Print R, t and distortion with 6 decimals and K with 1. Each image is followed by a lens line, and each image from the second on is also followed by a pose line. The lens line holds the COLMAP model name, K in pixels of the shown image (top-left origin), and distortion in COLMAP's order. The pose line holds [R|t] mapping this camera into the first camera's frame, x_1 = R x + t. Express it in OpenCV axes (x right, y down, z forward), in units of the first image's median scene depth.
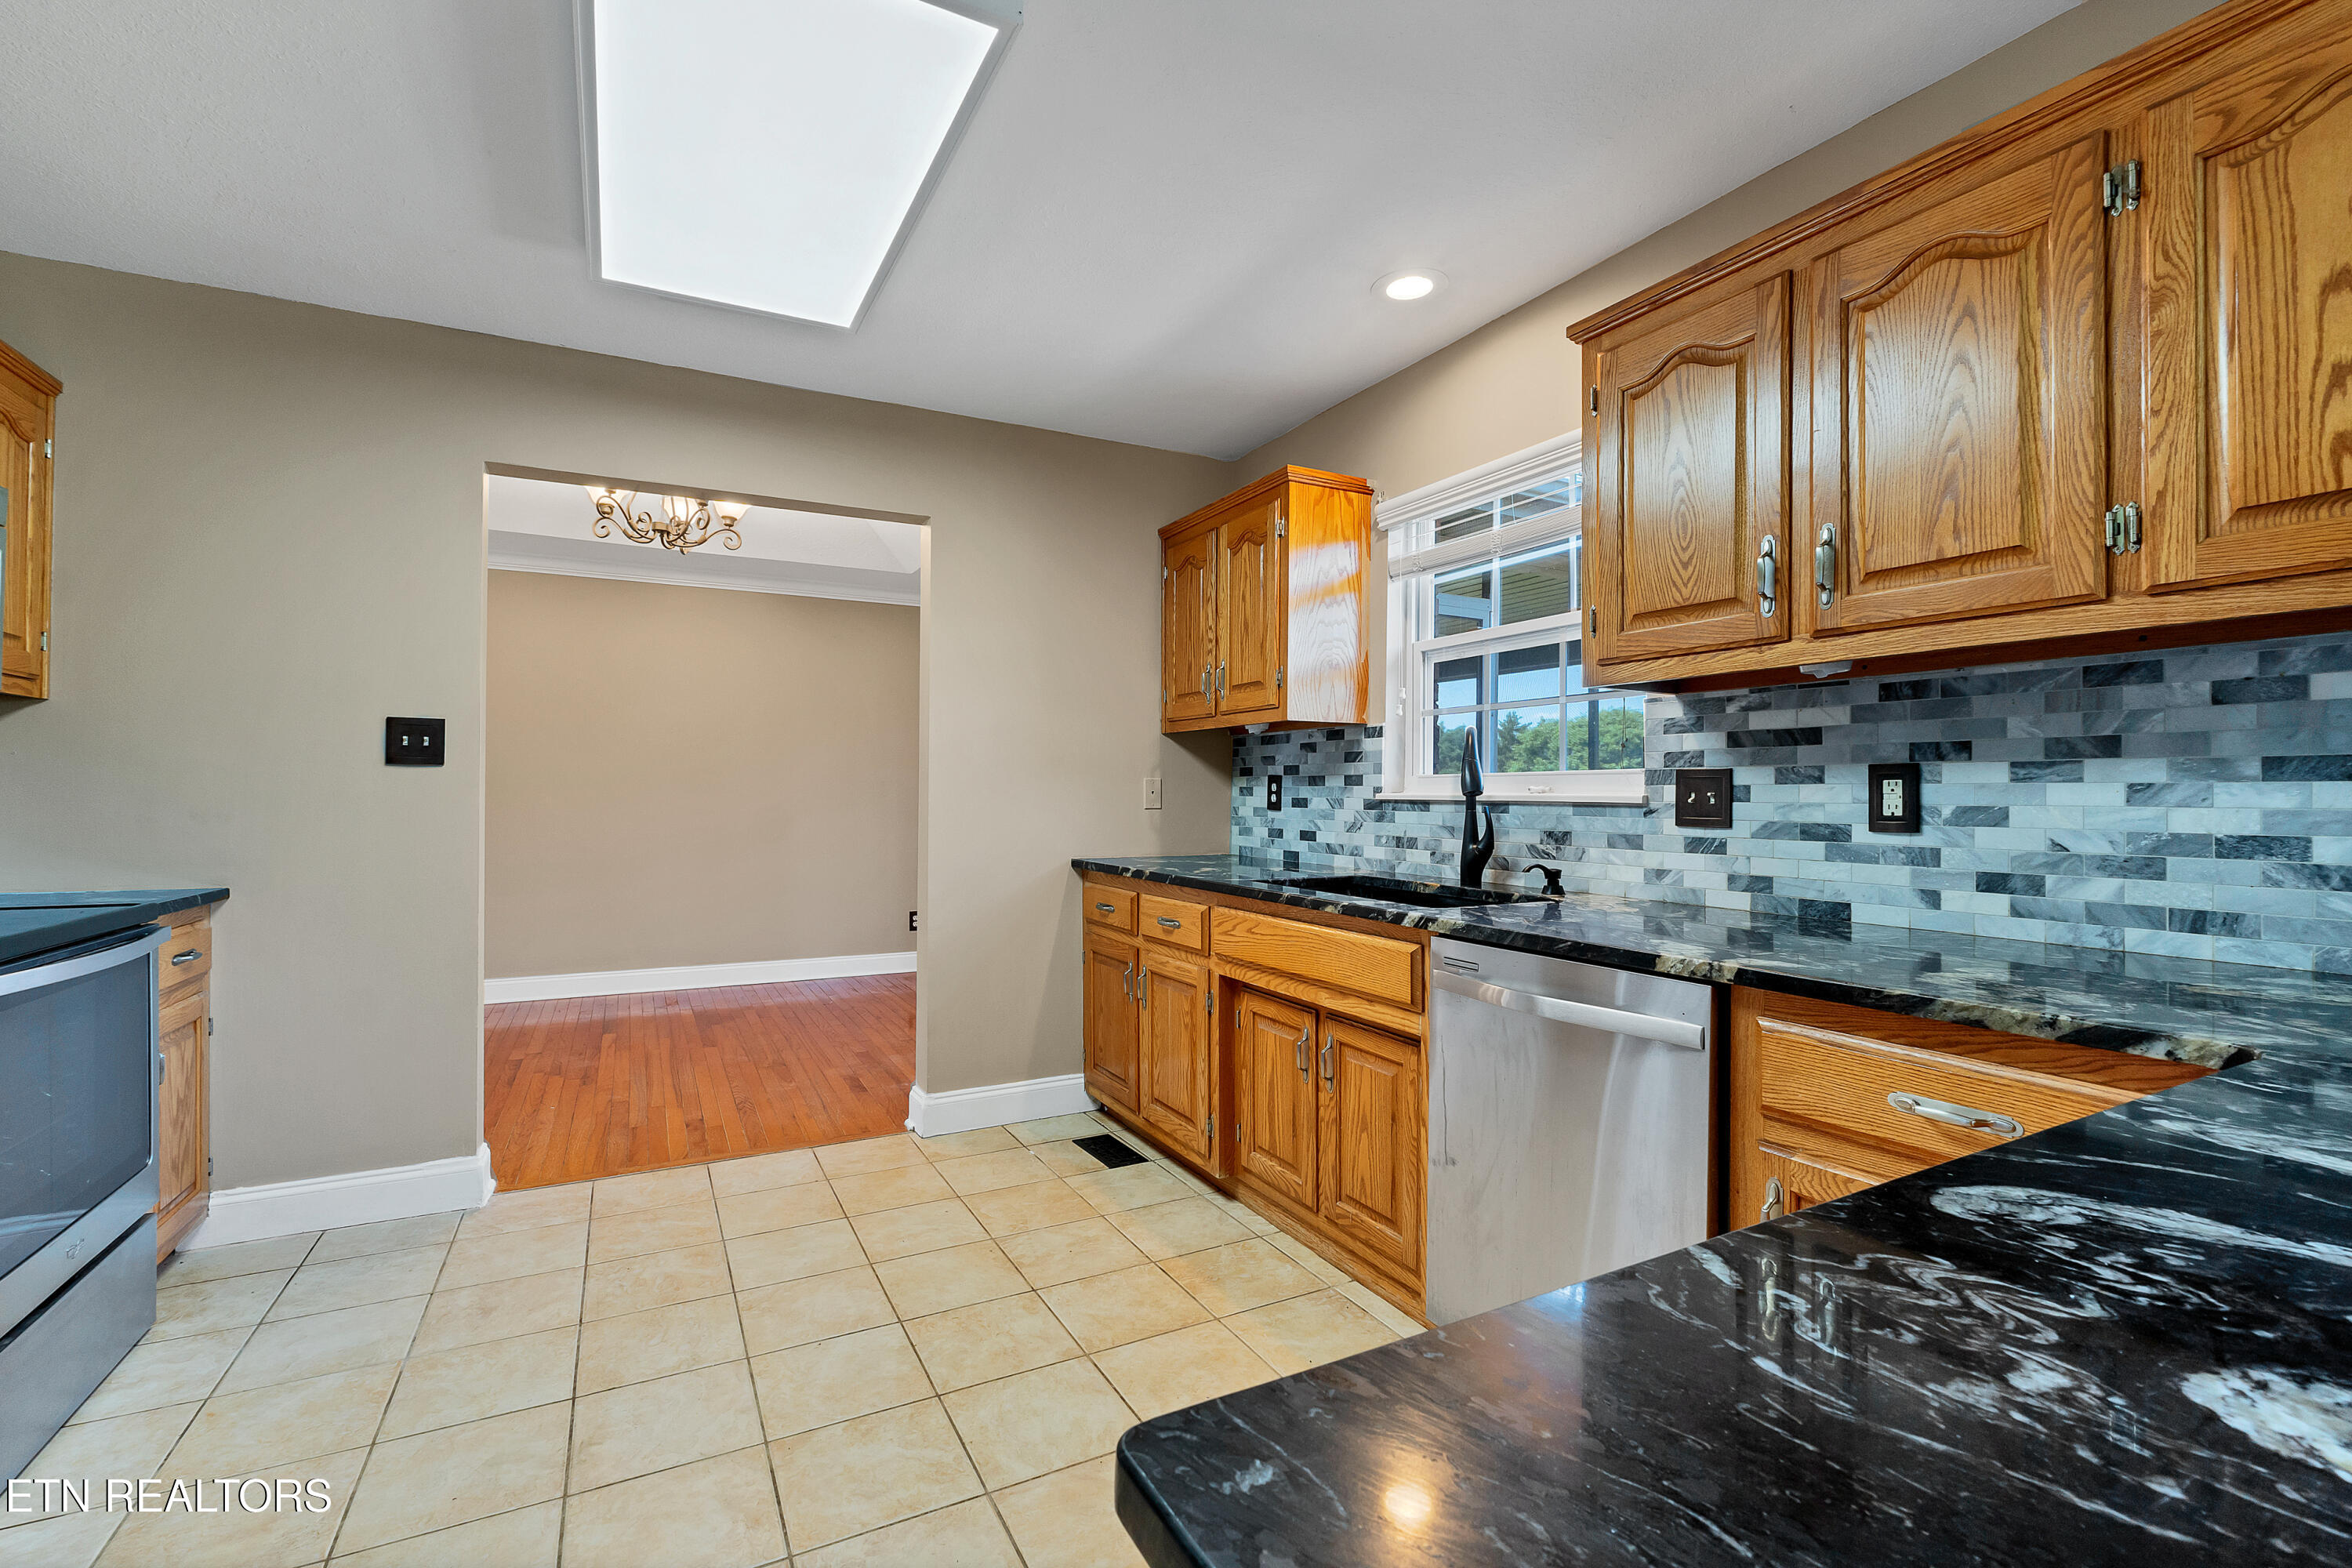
lens RADIAL K [[1028.6, 0, 1189.1], [0, 1028.6, 788.8], [0, 0, 1]] dist [-0.003536, -0.006461]
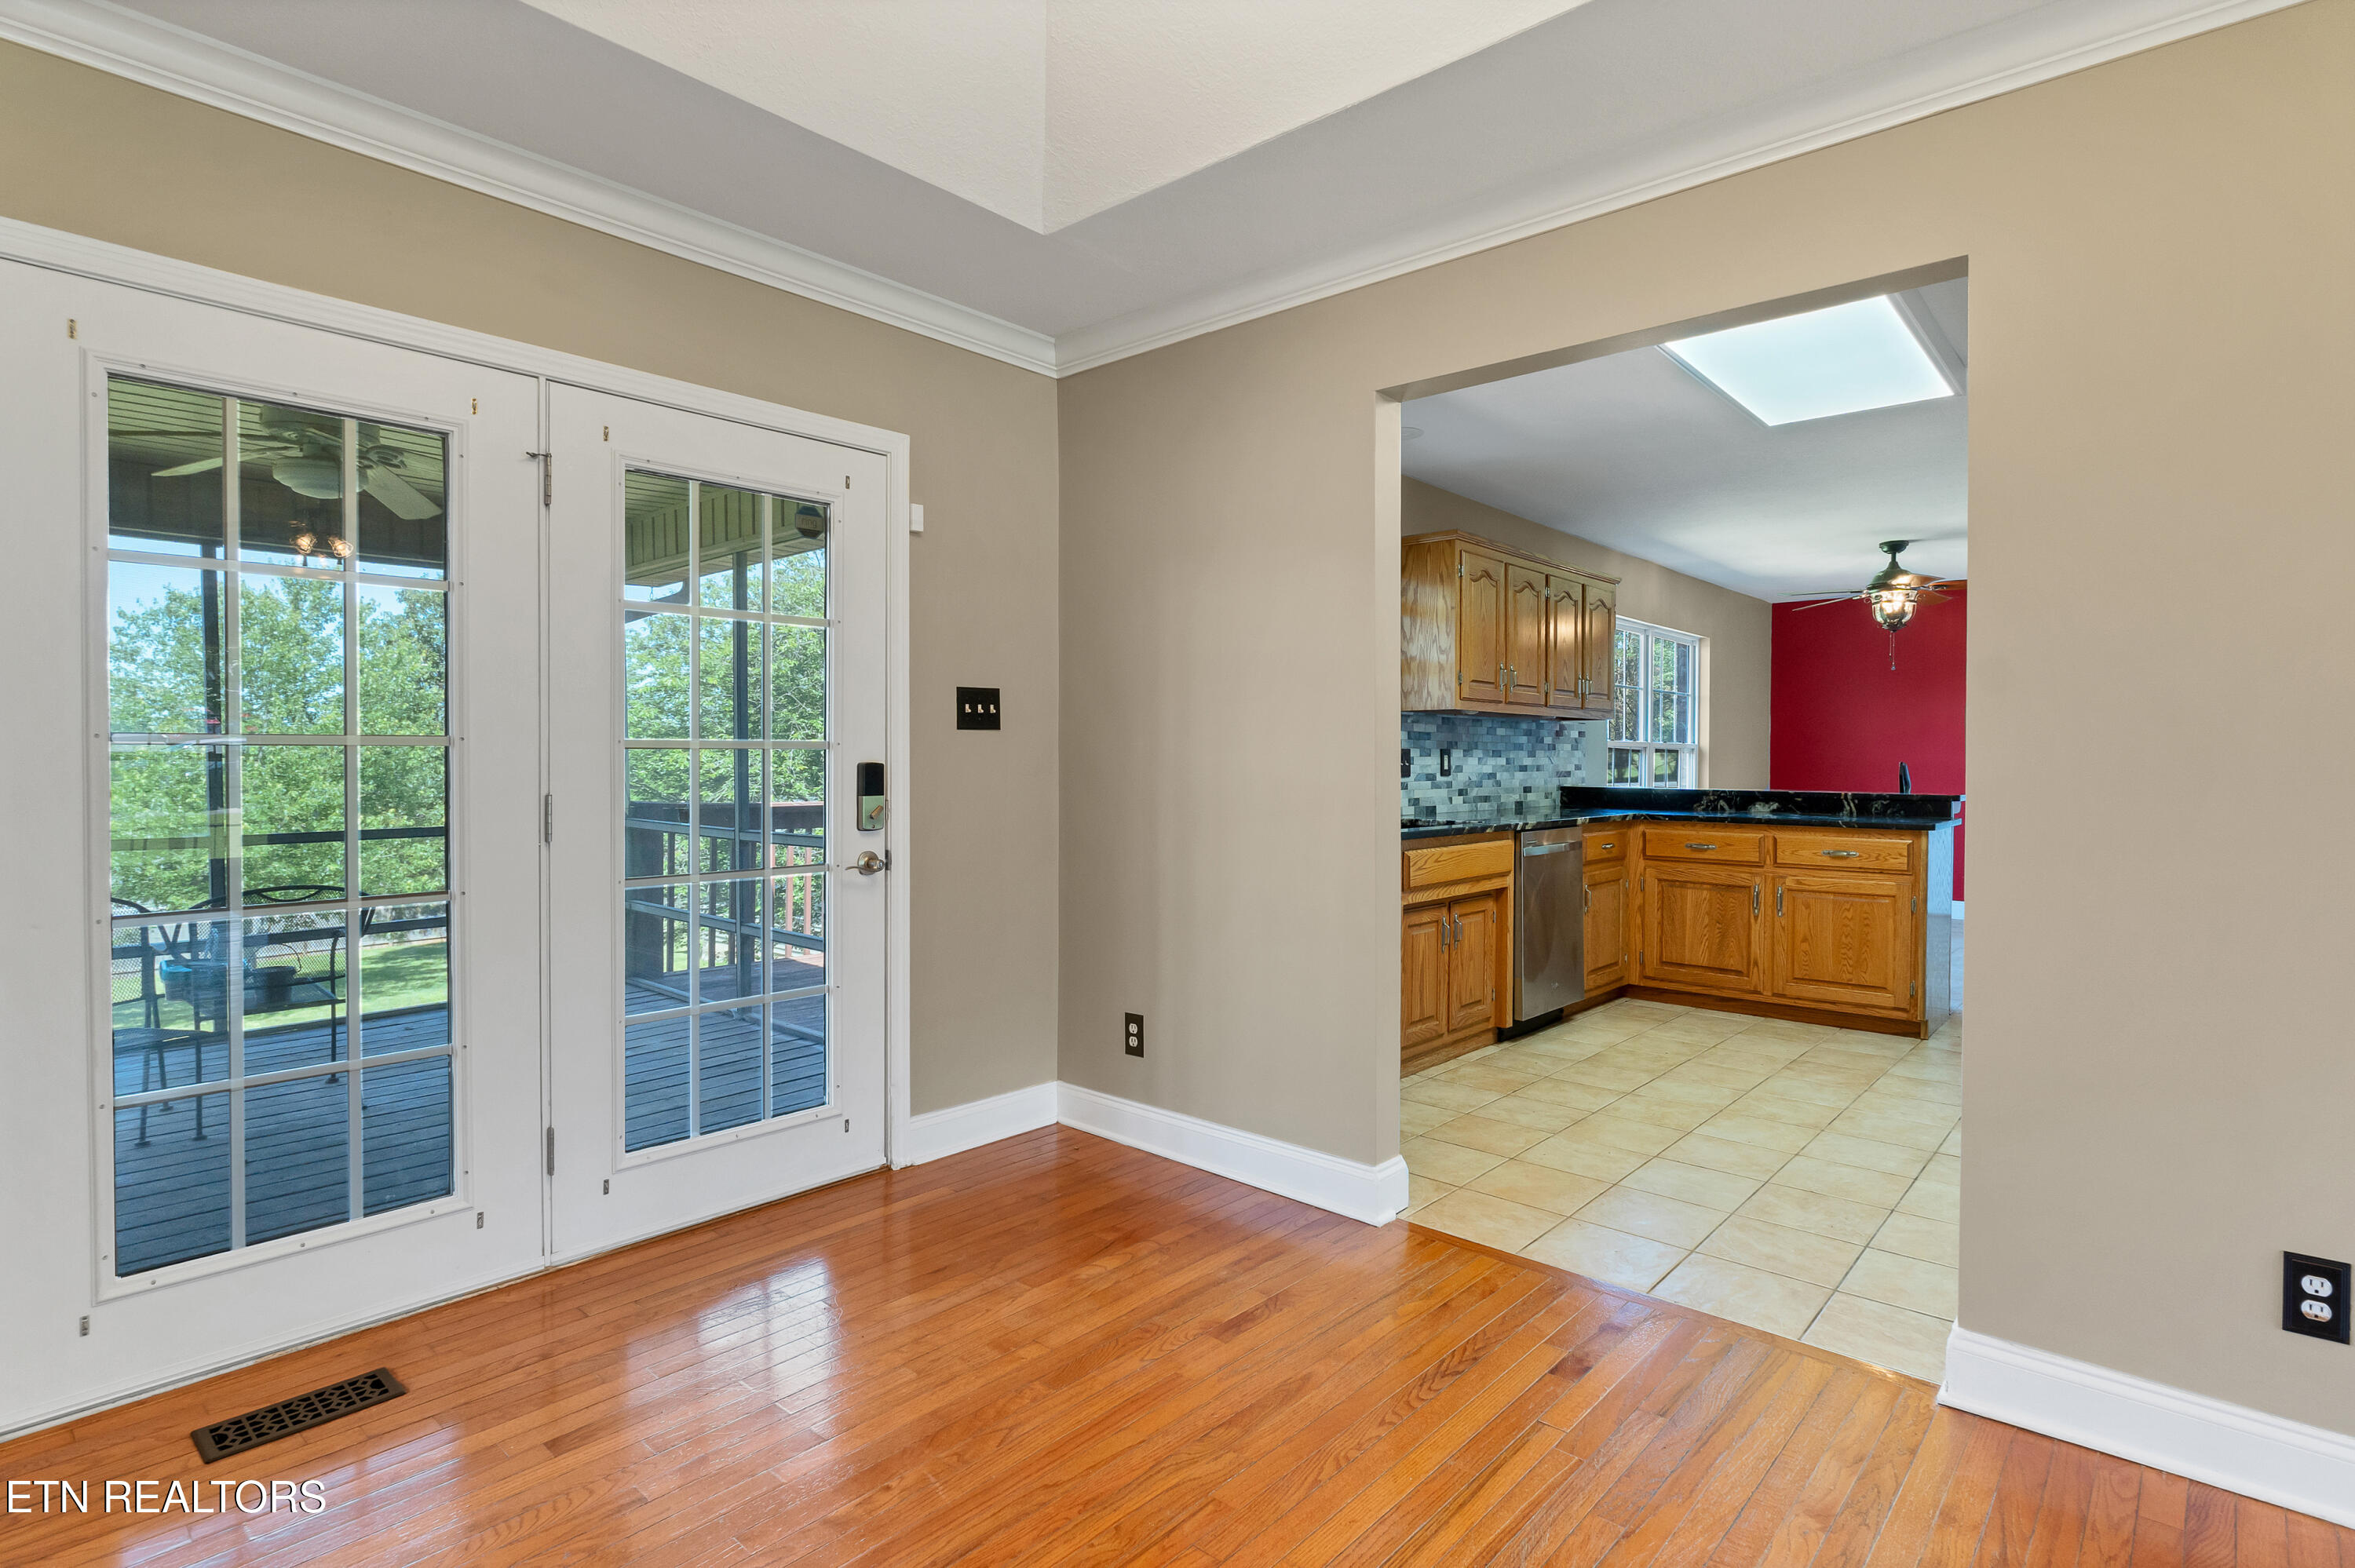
lens RADIAL K [[1176.2, 0, 1182.4], [0, 1176.2, 755.0], [0, 0, 1]] dist [-0.027789, -0.000098]
pose [[-0.342332, 0.000698, 0.939579, -1.610168], [-0.006149, 0.999977, -0.002983, 0.002845], [-0.939559, -0.006799, -0.342319, 2.286580]]
